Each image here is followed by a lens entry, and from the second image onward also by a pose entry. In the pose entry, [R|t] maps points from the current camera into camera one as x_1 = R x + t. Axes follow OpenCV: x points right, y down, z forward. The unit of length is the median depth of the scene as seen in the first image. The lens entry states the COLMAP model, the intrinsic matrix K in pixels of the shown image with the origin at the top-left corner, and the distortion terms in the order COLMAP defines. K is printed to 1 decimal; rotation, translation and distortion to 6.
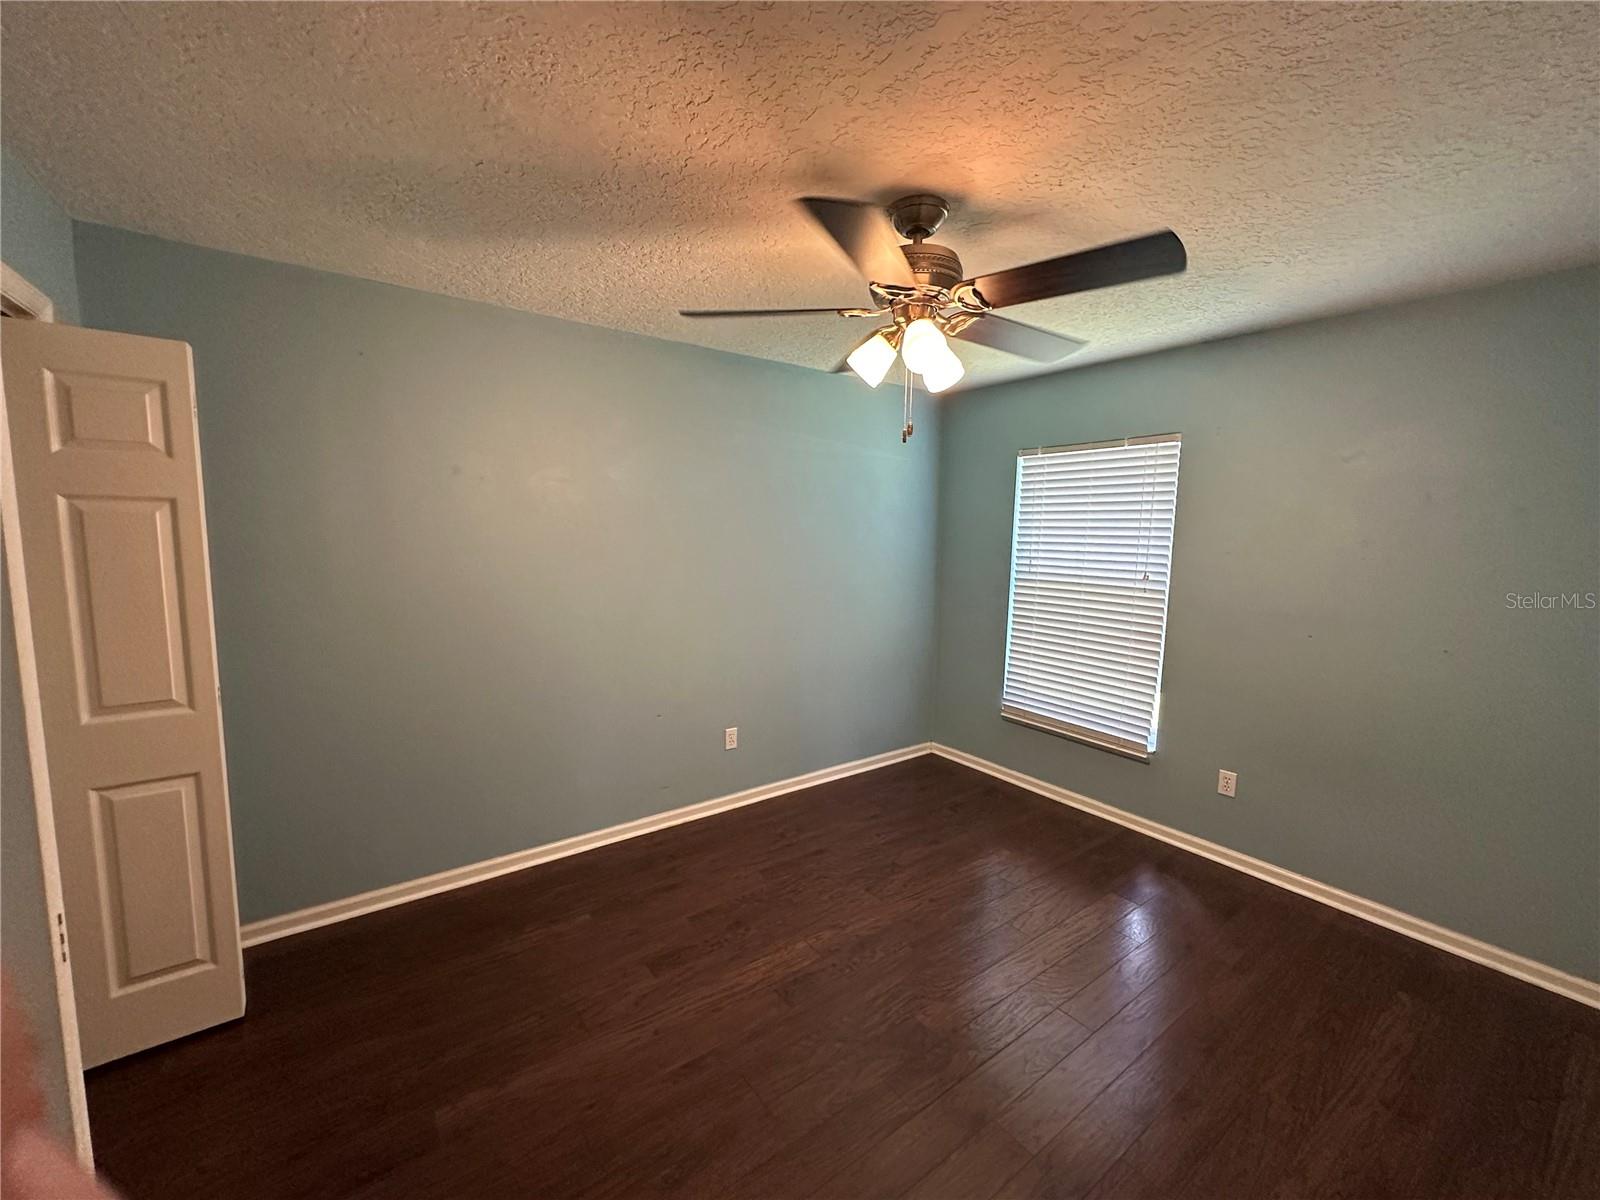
lens RADIAL K [[642.7, 0, 799.1], [0, 642.7, 601.4], [0, 0, 1]] dist [0.003745, 0.000264]
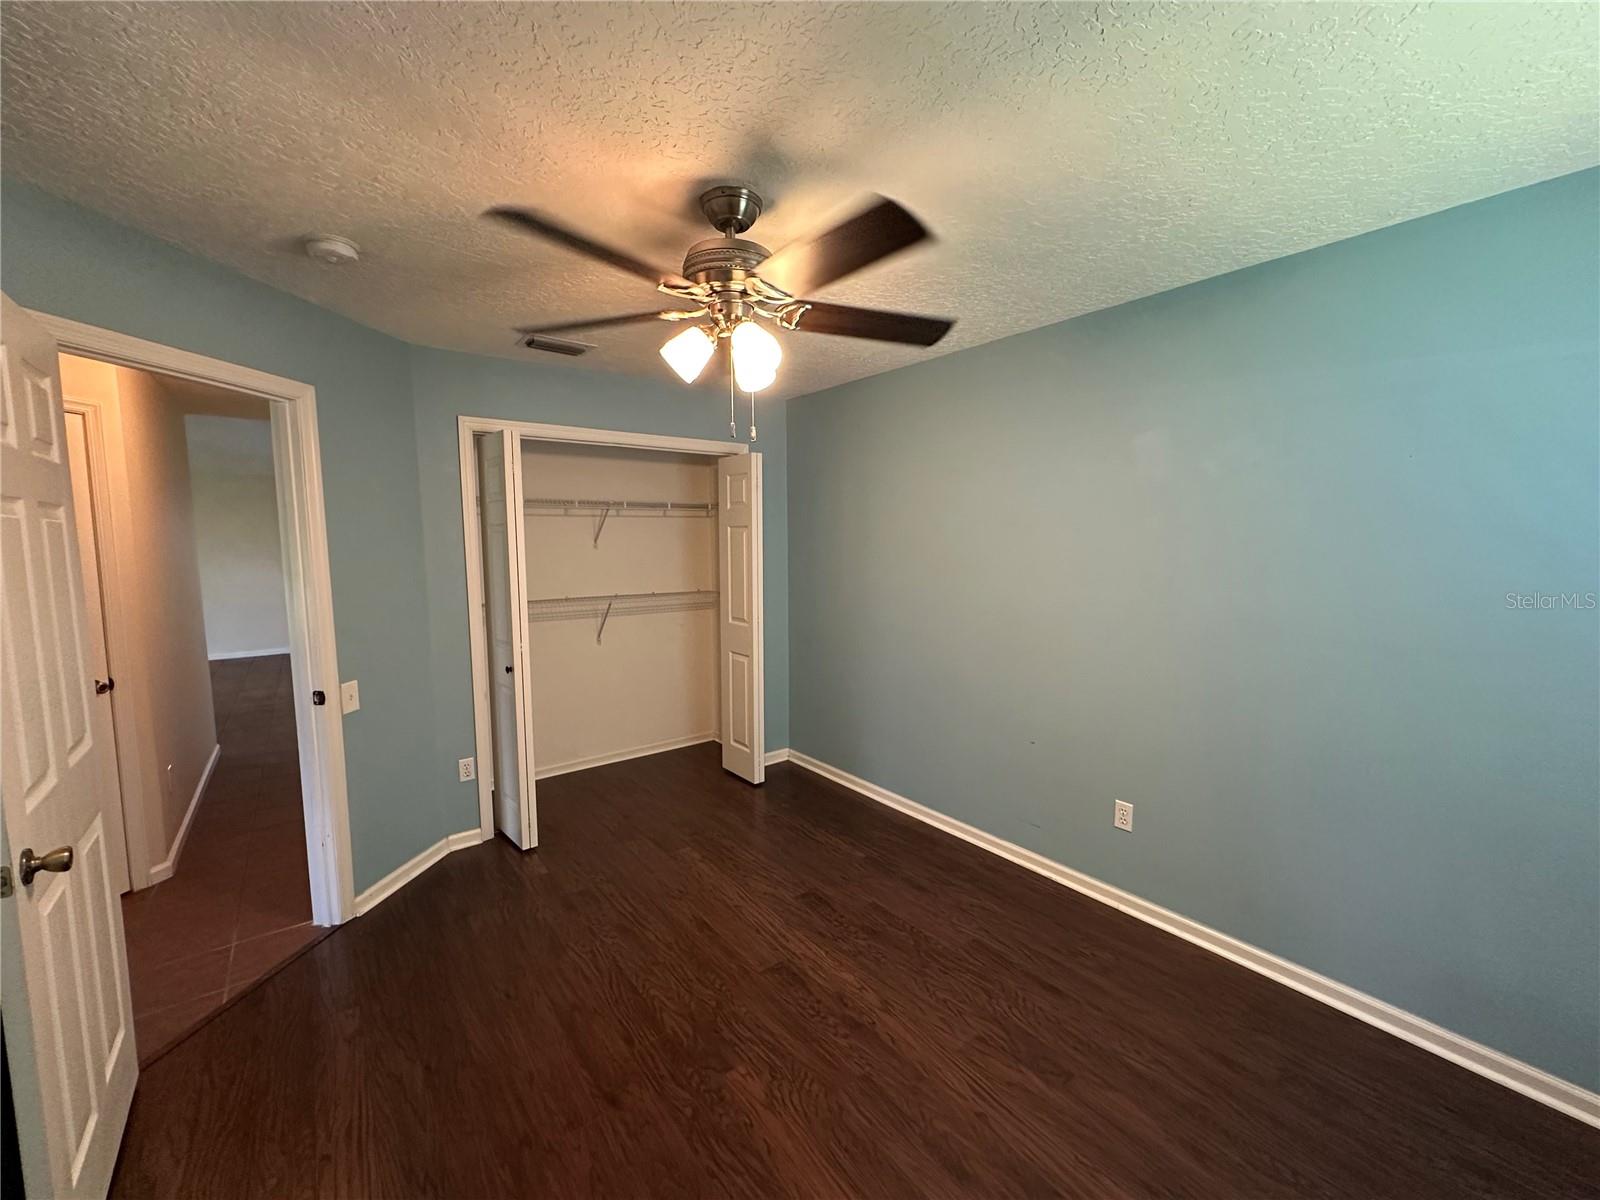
lens RADIAL K [[642.7, 0, 799.1], [0, 642.7, 601.4], [0, 0, 1]] dist [0.003745, 0.000264]
pose [[0.021573, 0.083646, -0.996262, 0.850045], [-0.108888, 0.990763, 0.080826, -0.072532], [0.993820, 0.106737, 0.030482, 0.804175]]
